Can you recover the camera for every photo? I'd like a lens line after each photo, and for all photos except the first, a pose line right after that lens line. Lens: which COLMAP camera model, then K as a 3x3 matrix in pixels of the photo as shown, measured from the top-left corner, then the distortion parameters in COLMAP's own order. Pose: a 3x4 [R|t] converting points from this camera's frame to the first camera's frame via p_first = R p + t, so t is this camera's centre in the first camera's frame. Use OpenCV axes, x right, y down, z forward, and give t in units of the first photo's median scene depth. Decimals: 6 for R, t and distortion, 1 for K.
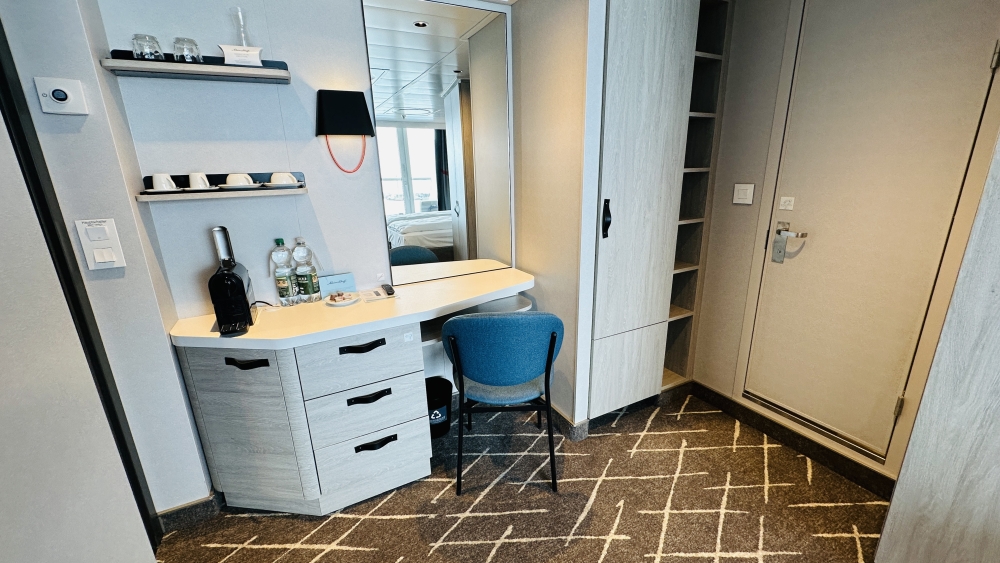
lens RADIAL K [[398.7, 0, 502.2], [0, 398.7, 283.0], [0, 0, 1]] dist [0.001472, -0.000169]
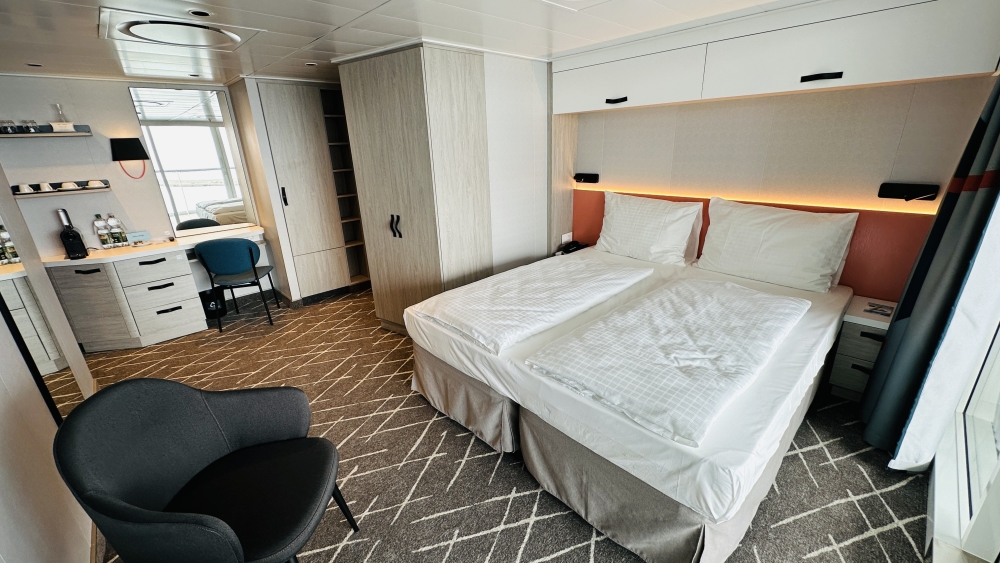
lens RADIAL K [[398.7, 0, 499.4], [0, 398.7, 280.8], [0, 0, 1]] dist [0.001472, -0.000169]
pose [[0.960810, -0.100913, 0.258188, 0.813603], [0.088483, 0.994308, 0.059349, 0.277737], [-0.262708, -0.034178, 0.964270, -1.450811]]
